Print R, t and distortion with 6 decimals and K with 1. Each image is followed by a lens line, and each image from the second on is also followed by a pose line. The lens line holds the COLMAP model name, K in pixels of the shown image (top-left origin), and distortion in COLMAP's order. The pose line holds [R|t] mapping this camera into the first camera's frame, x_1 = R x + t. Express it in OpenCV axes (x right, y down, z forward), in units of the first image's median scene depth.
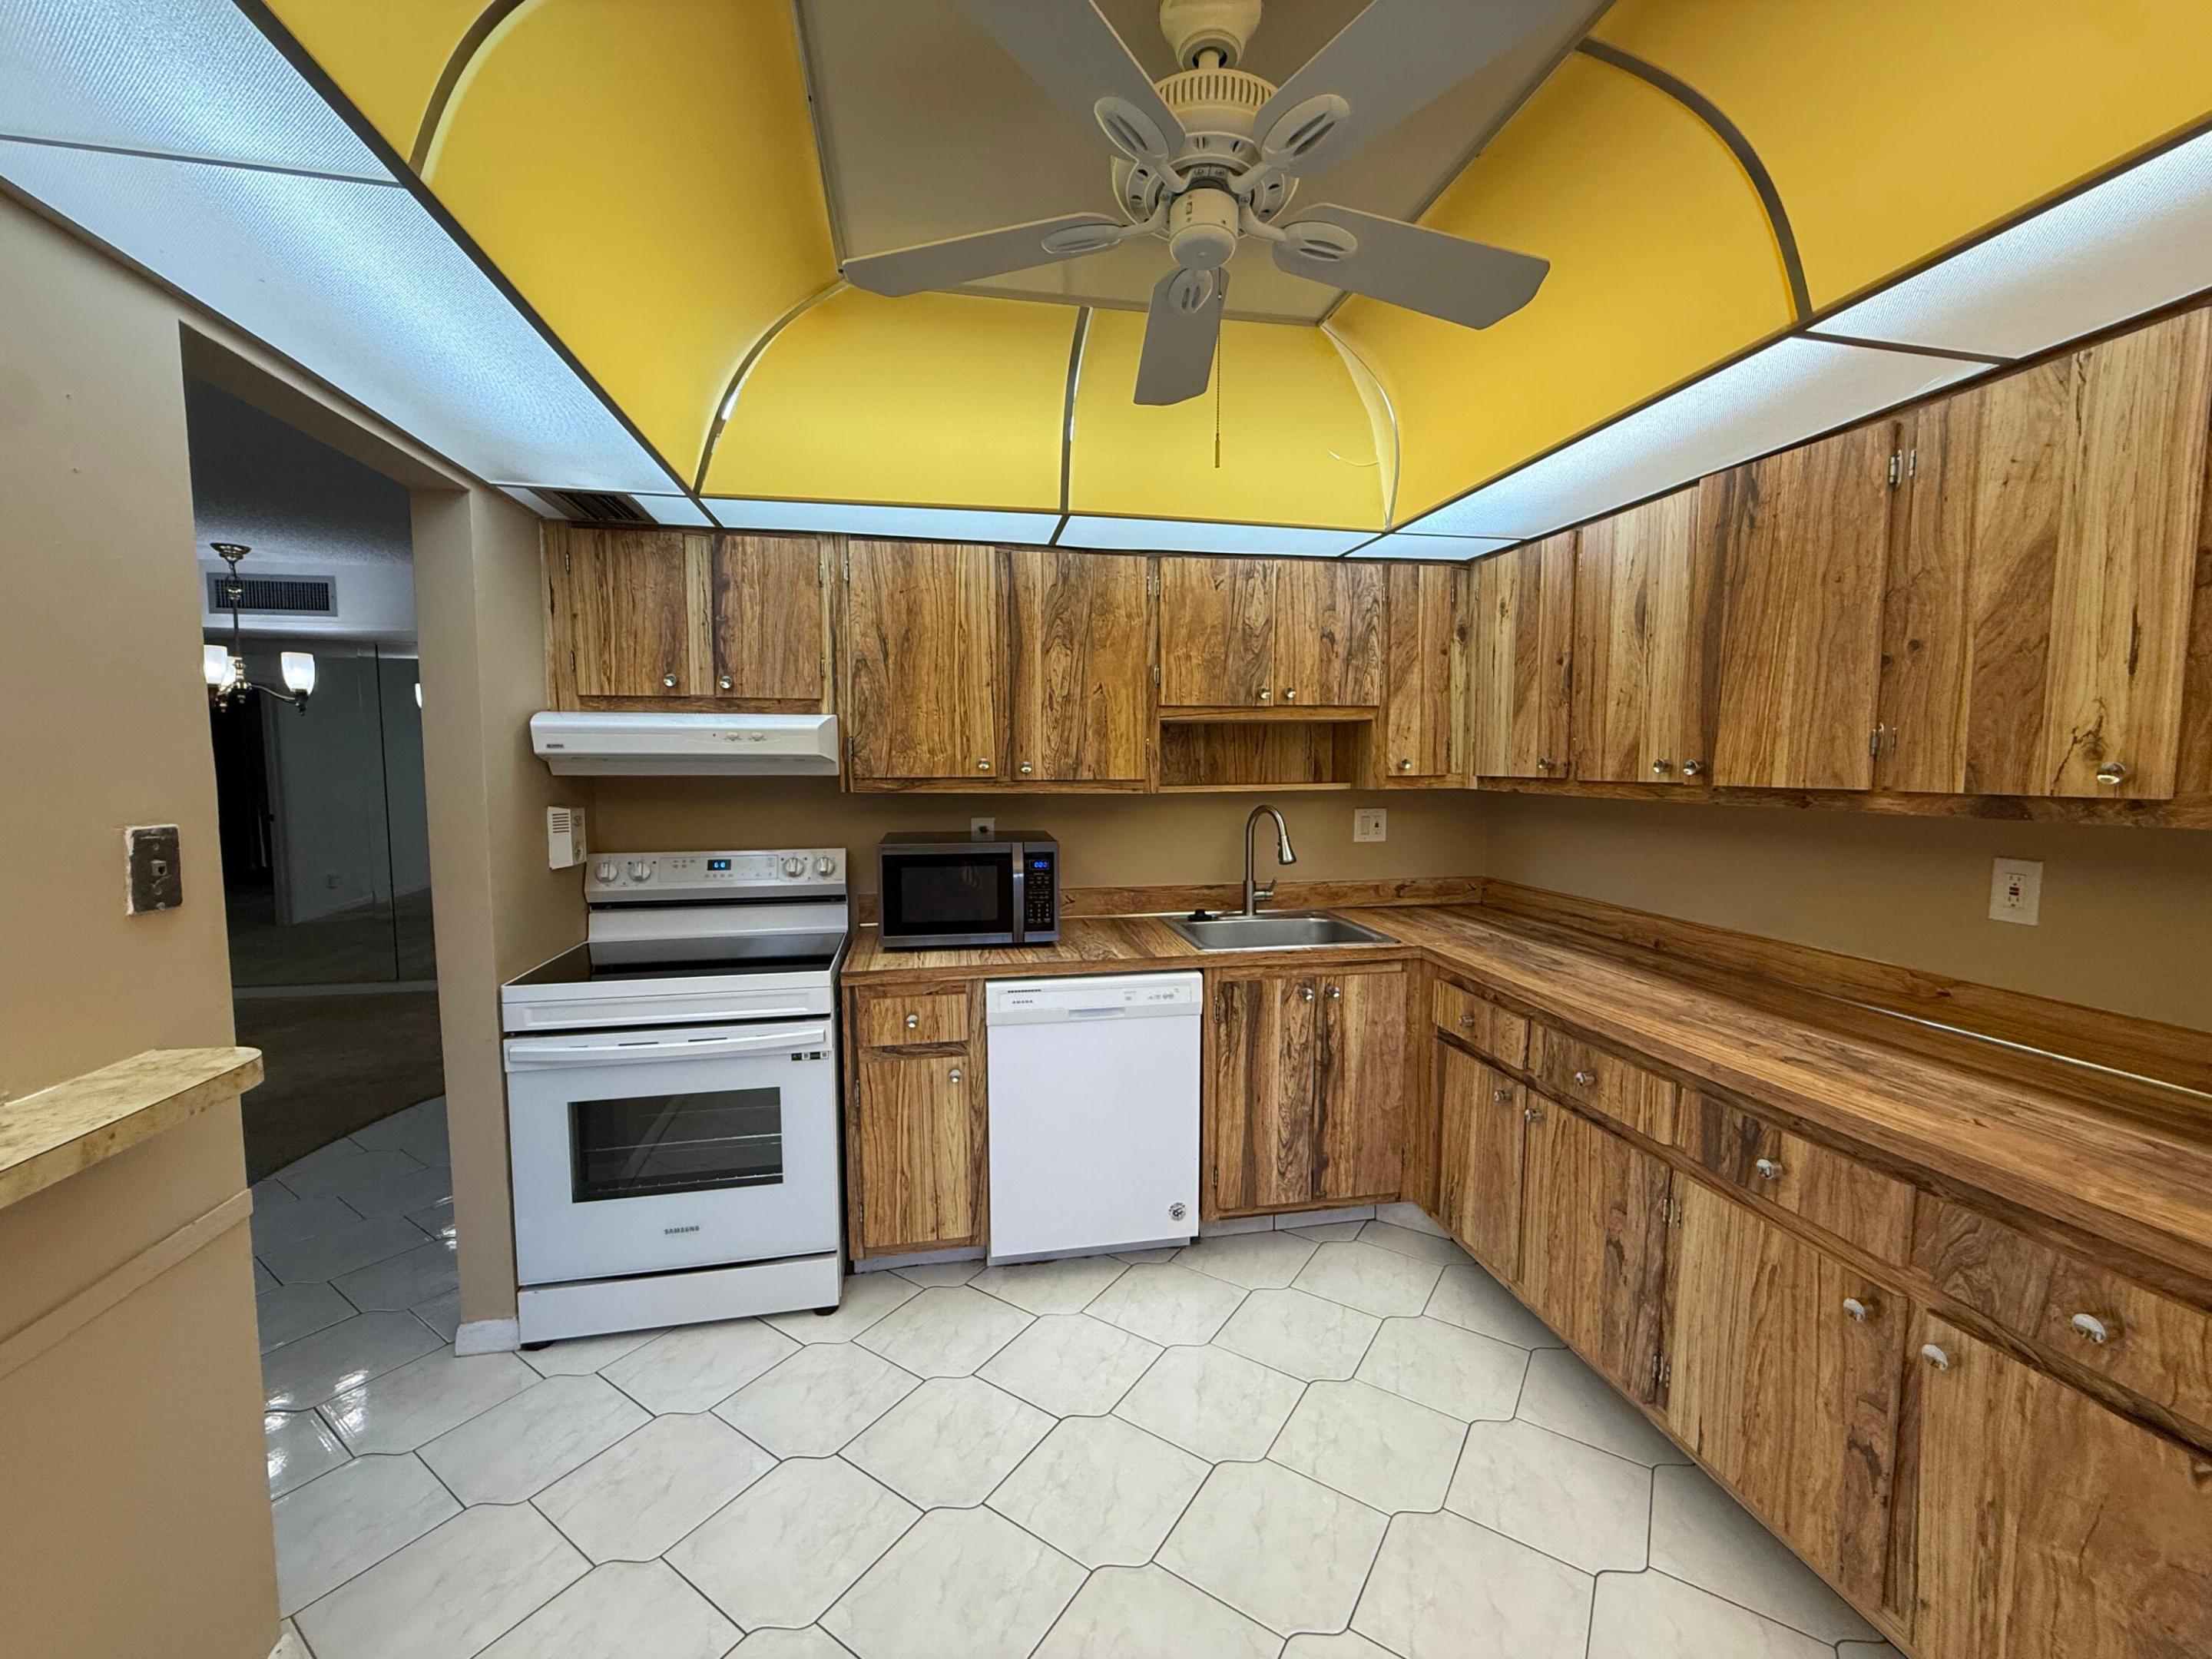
lens RADIAL K [[882.4, 0, 1099.4], [0, 882.4, 830.1], [0, 0, 1]] dist [-0.001109, 0.000733]
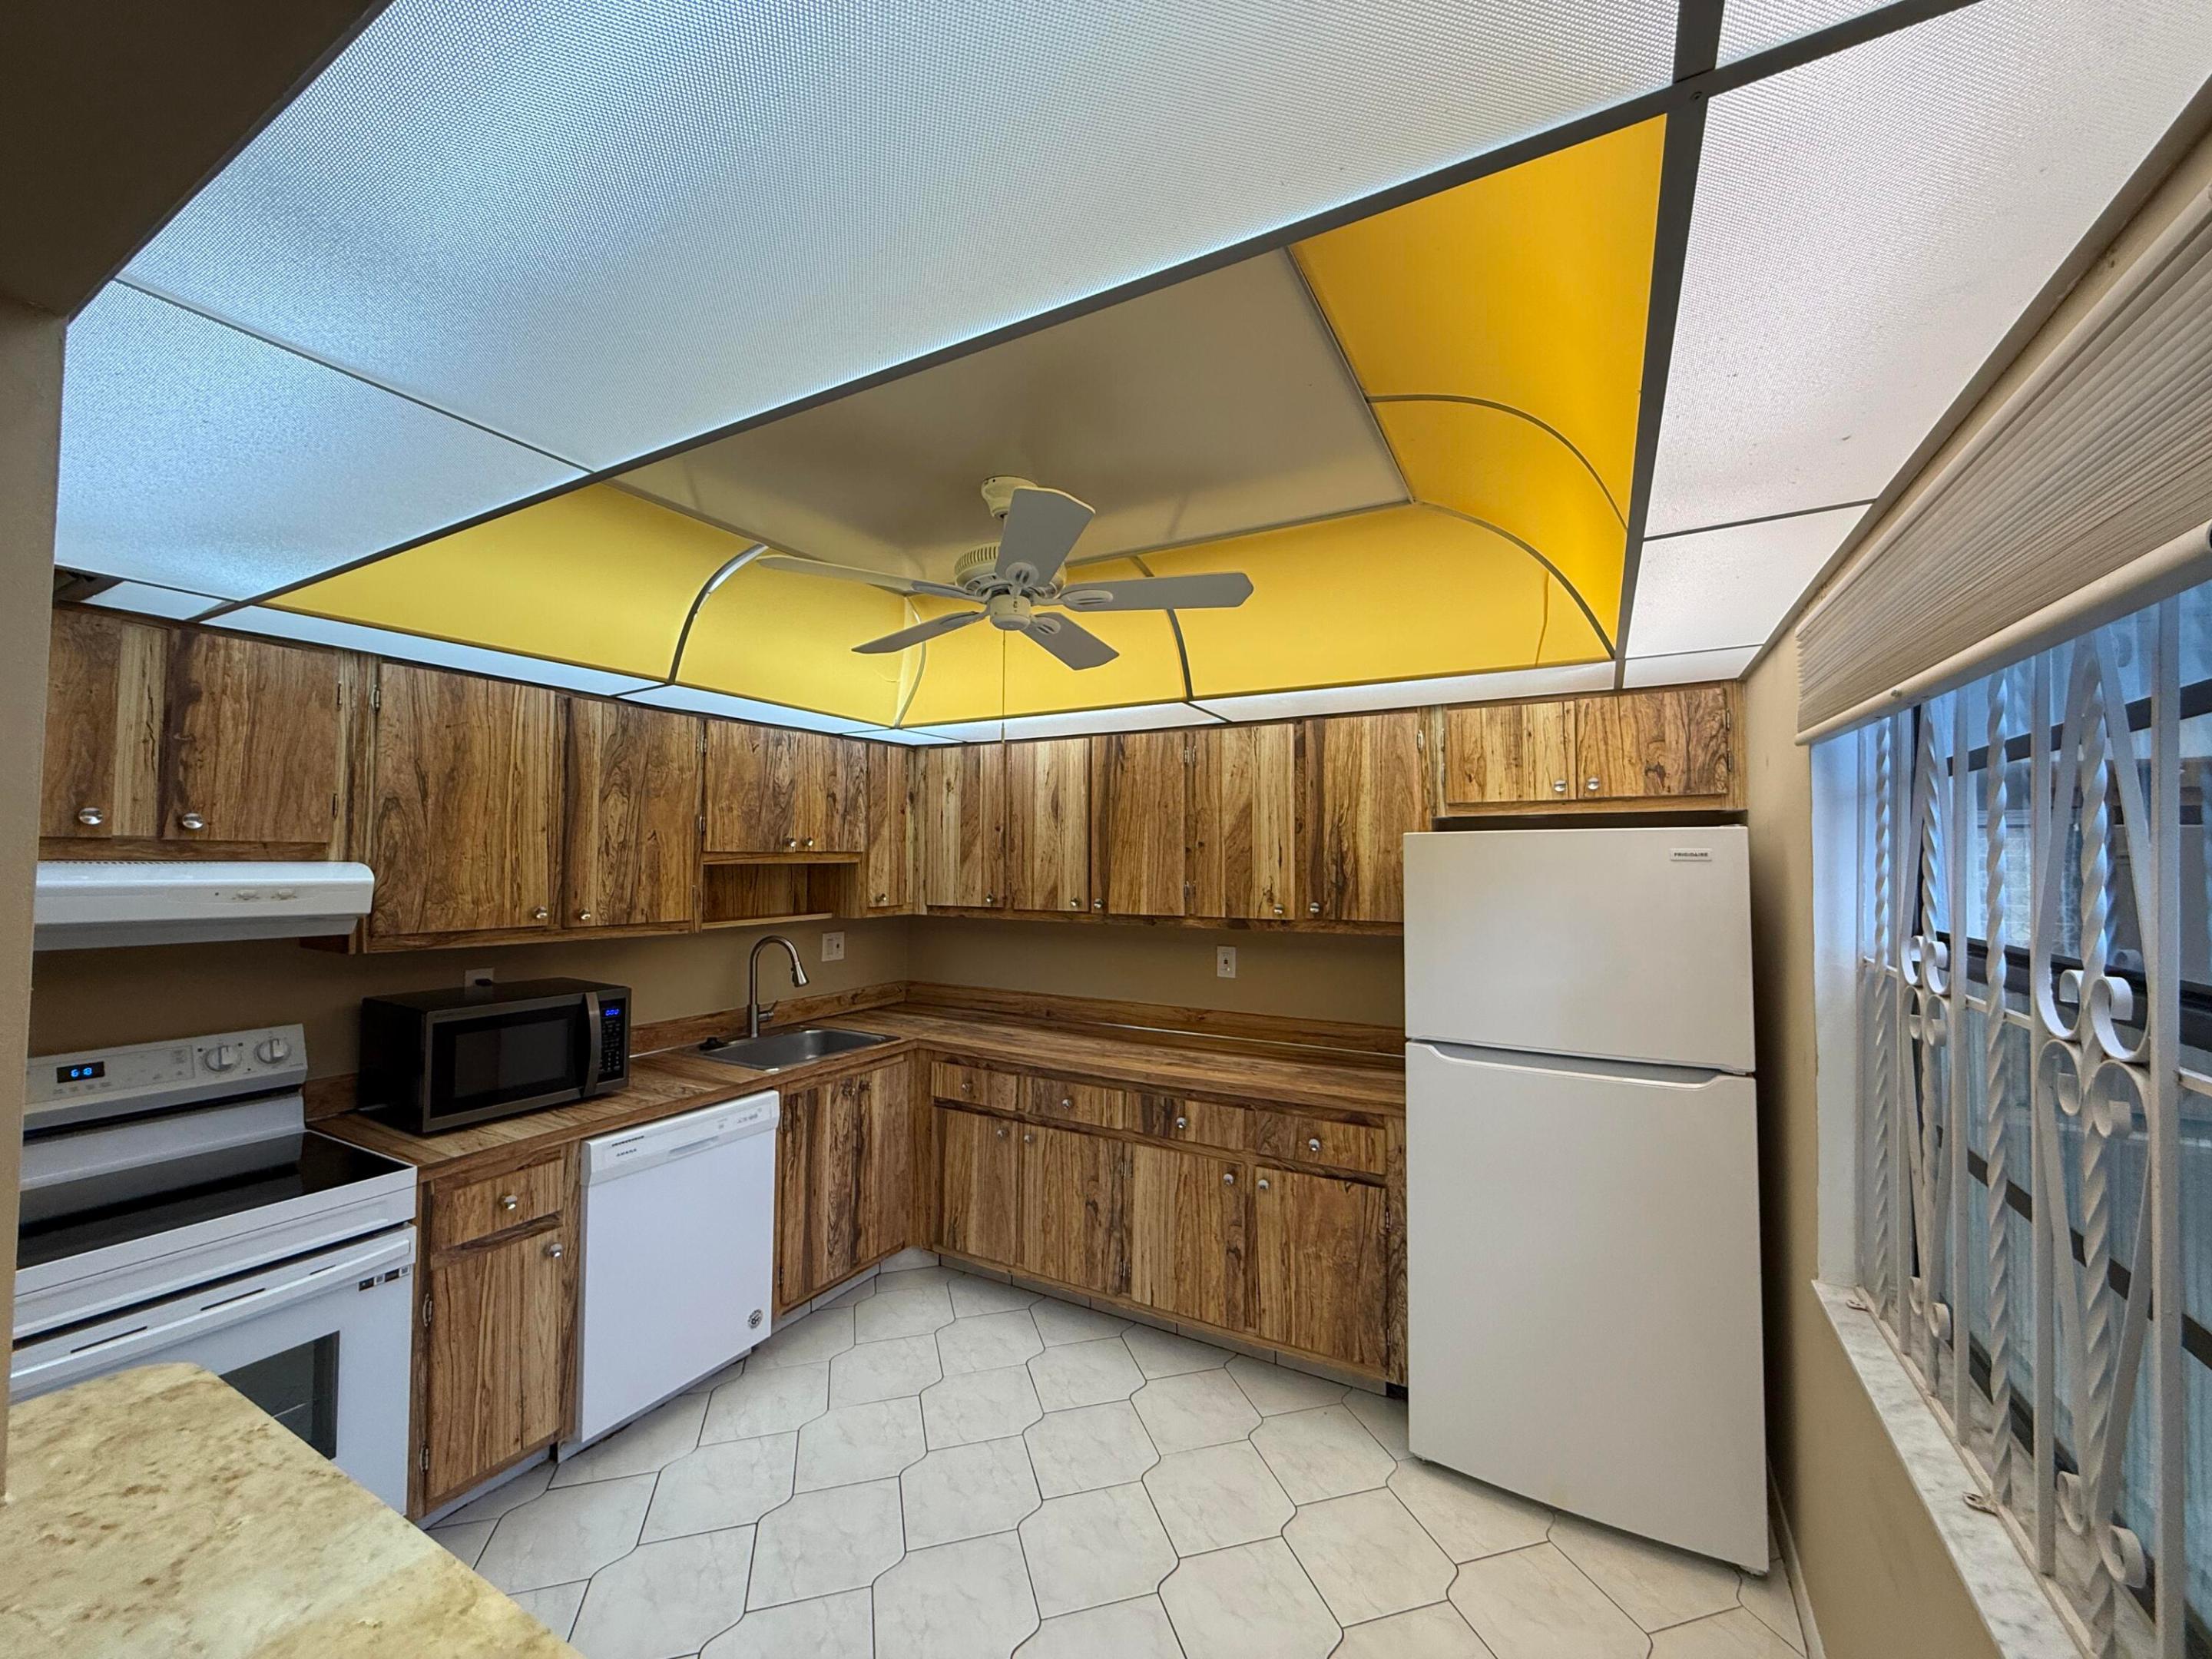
lens RADIAL K [[882.4, 0, 1104.4], [0, 882.4, 828.8], [0, 0, 1]] dist [-0.001109, 0.000733]
pose [[0.644083, 0.032051, 0.764284, -0.500452], [0.055600, 0.994518, -0.088562, -0.050221], [-0.762932, 0.099536, 0.638770, -0.085558]]
